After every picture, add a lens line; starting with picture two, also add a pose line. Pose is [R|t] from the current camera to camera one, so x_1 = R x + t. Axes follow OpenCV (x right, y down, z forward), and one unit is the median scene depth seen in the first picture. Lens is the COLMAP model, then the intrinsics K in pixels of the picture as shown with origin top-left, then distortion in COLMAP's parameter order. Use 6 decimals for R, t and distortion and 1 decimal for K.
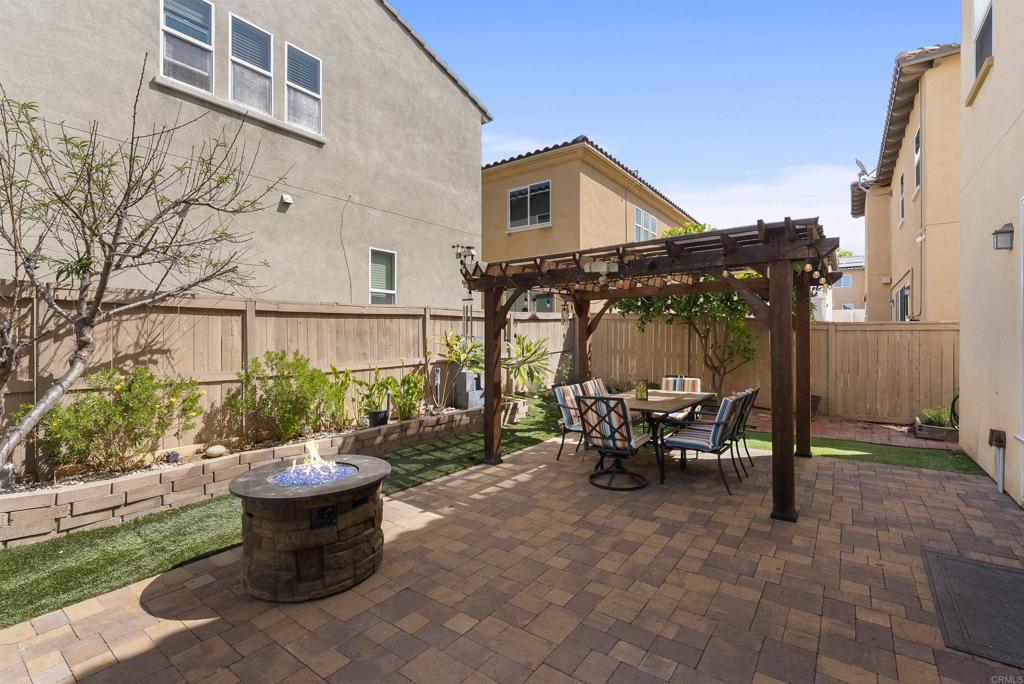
lens RADIAL K [[462.0, 0, 511.1], [0, 462.0, 335.6], [0, 0, 1]] dist [-0.003332, -0.000425]
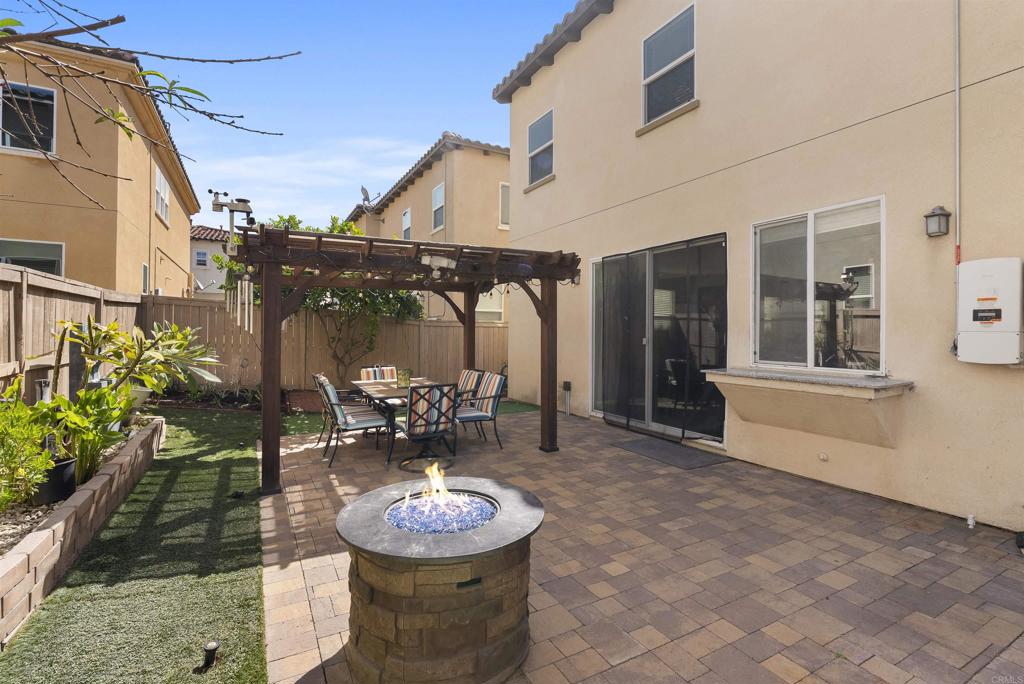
lens RADIAL K [[469.3, 0, 502.6], [0, 469.3, 329.7], [0, 0, 1]] dist [-0.004426, -0.000277]
pose [[0.433151, 0.010205, 0.901264, -0.689096], [-0.009479, 0.999932, -0.006766, 0.012132], [-0.901272, -0.005613, 0.433218, 0.388088]]
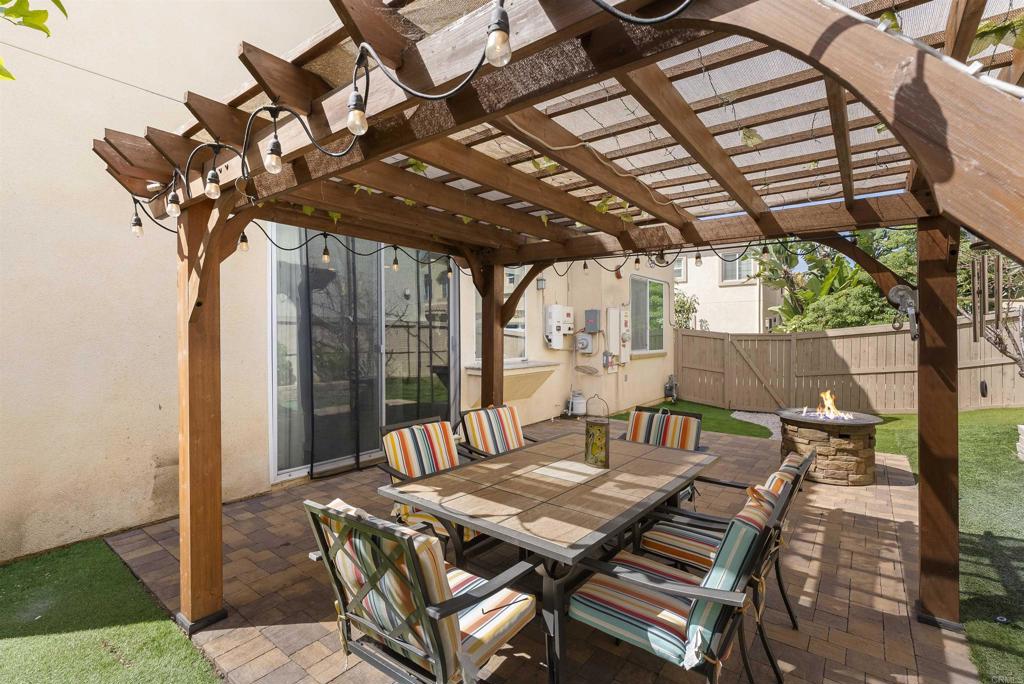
lens RADIAL K [[462.0, 0, 511.1], [0, 462.0, 335.6], [0, 0, 1]] dist [-0.003332, -0.000425]
pose [[-0.999736, 0.010551, 0.020428, 0.421167], [0.010493, 0.999941, -0.002968, 0.006306], [-0.020458, -0.002753, -0.999787, 1.733702]]
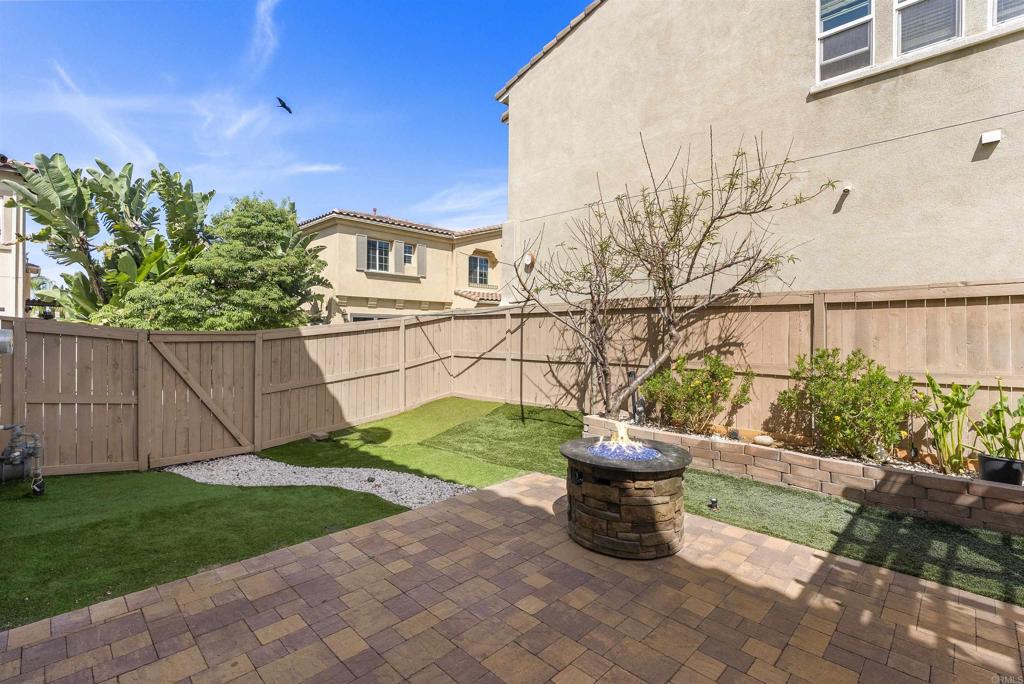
lens RADIAL K [[462.0, 0, 511.1], [0, 462.0, 335.6], [0, 0, 1]] dist [-0.003332, -0.000425]
pose [[-0.138614, 0.010110, -0.990295, 0.486007], [-0.001802, 0.999944, 0.010461, 0.000559], [0.990345, 0.003235, -0.138587, 0.574145]]
